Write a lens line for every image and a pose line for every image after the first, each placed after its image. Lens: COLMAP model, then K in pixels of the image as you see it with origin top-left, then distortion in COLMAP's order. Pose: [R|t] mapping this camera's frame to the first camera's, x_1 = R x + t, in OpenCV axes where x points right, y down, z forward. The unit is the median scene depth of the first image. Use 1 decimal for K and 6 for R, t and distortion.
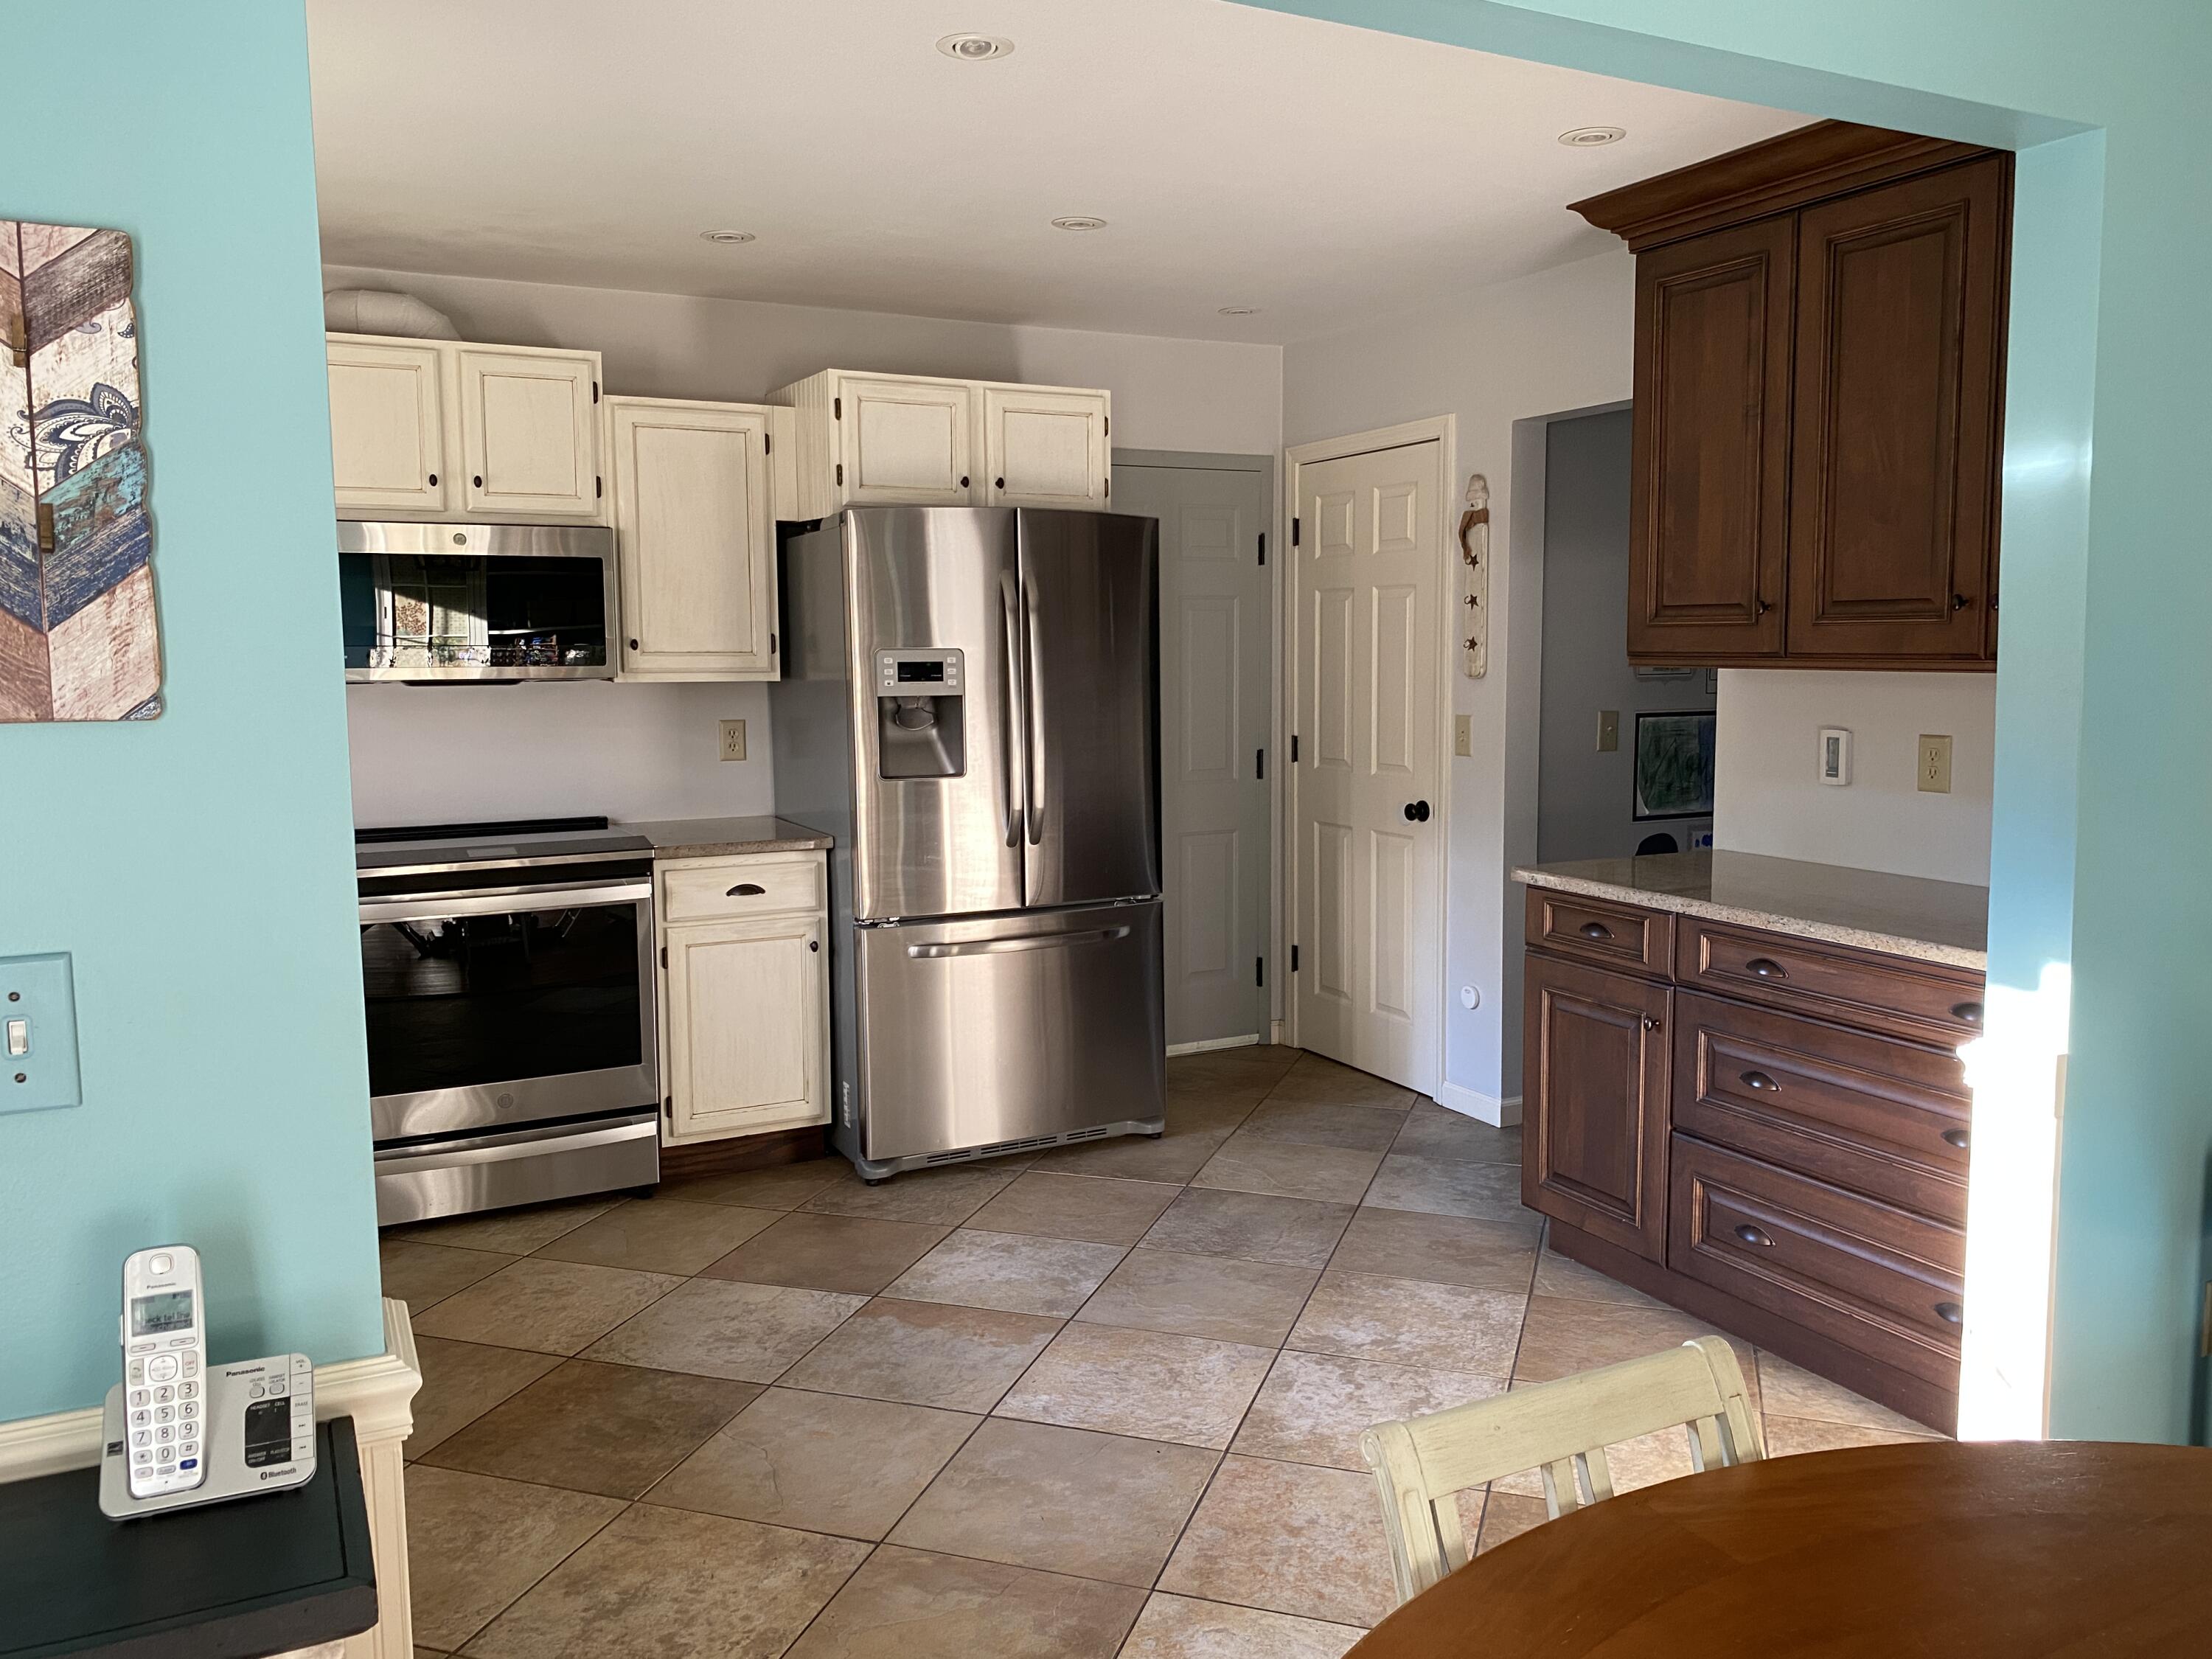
lens RADIAL K [[1703.6, 0, 1106.0], [0, 1703.6, 829.5], [0, 0, 1]] dist [0.078928, -0.091608]
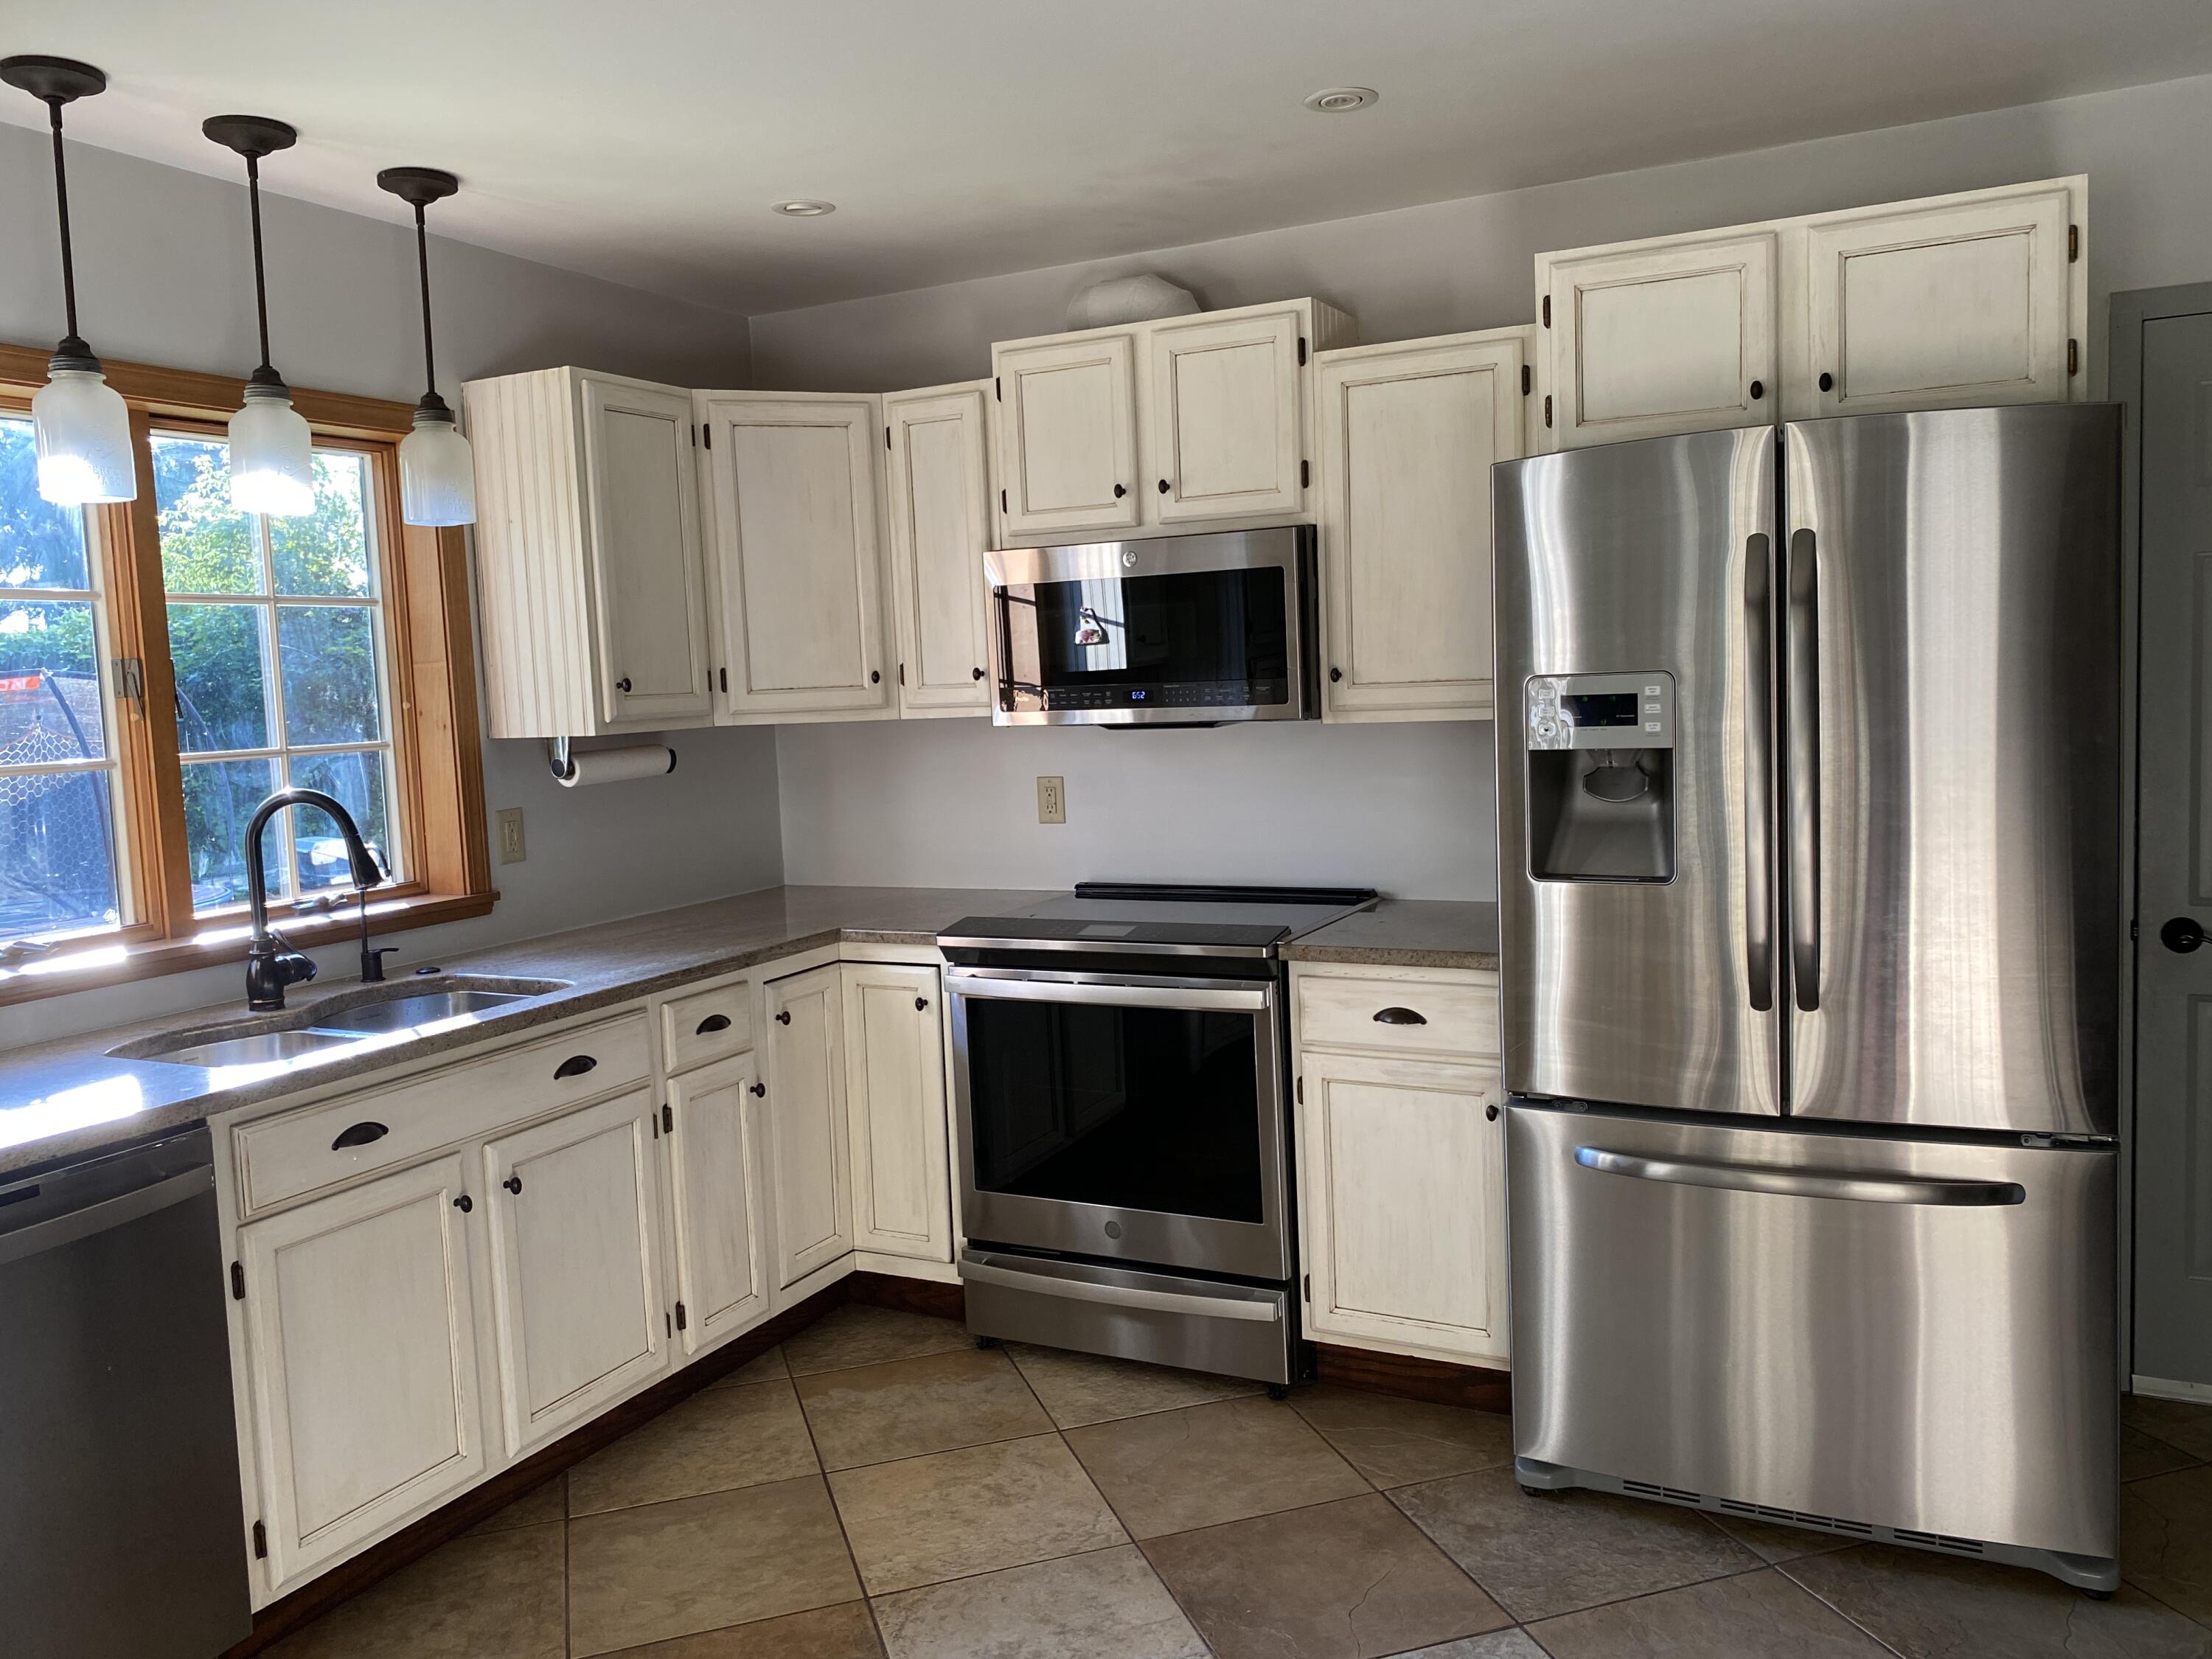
lens RADIAL K [[1703.6, 0, 1106.0], [0, 1703.6, 829.5], [0, 0, 1]] dist [0.078928, -0.091608]
pose [[0.589409, 0.055919, -0.805897, 0.293333], [-0.052368, 0.998148, 0.030958, -0.059171], [0.806136, 0.023956, 0.591245, 0.485419]]
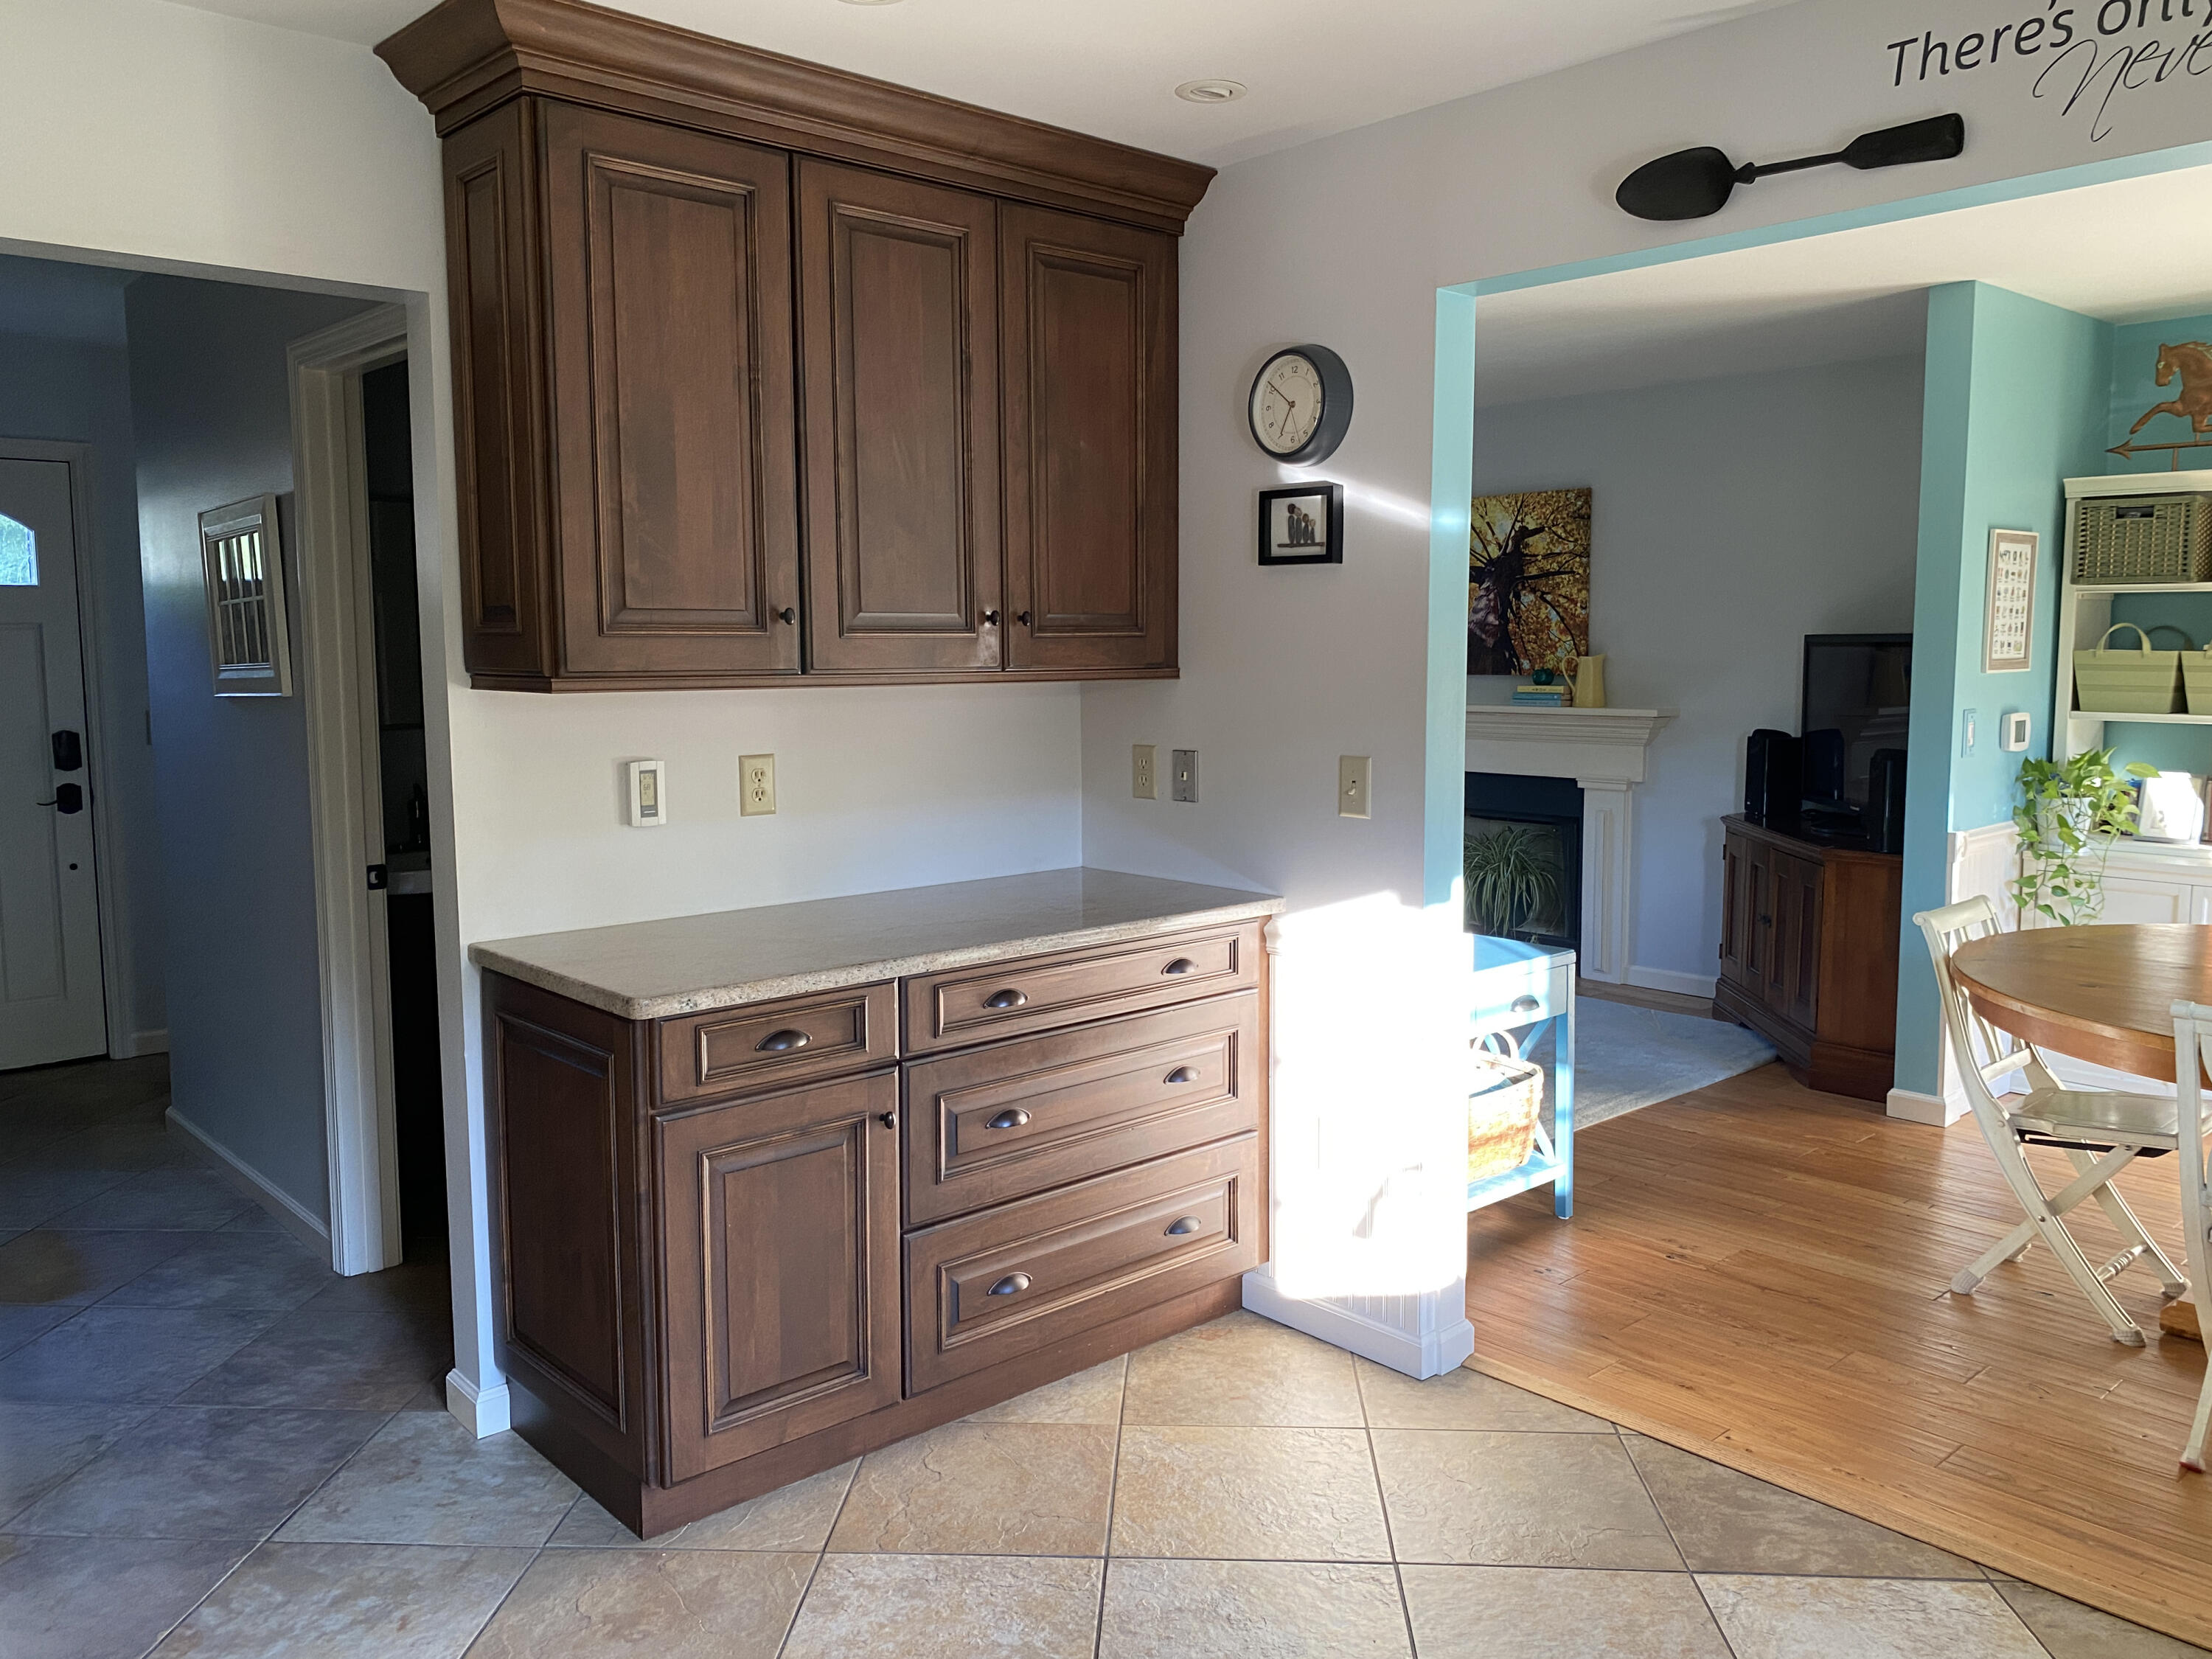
lens RADIAL K [[1703.6, 0, 1106.0], [0, 1703.6, 829.5], [0, 0, 1]] dist [0.078928, -0.091608]
pose [[-0.266653, -0.095986, 0.959001, -0.389718], [0.116314, 0.984551, 0.130885, -0.095789], [-0.956748, 0.146446, -0.251369, 0.878932]]
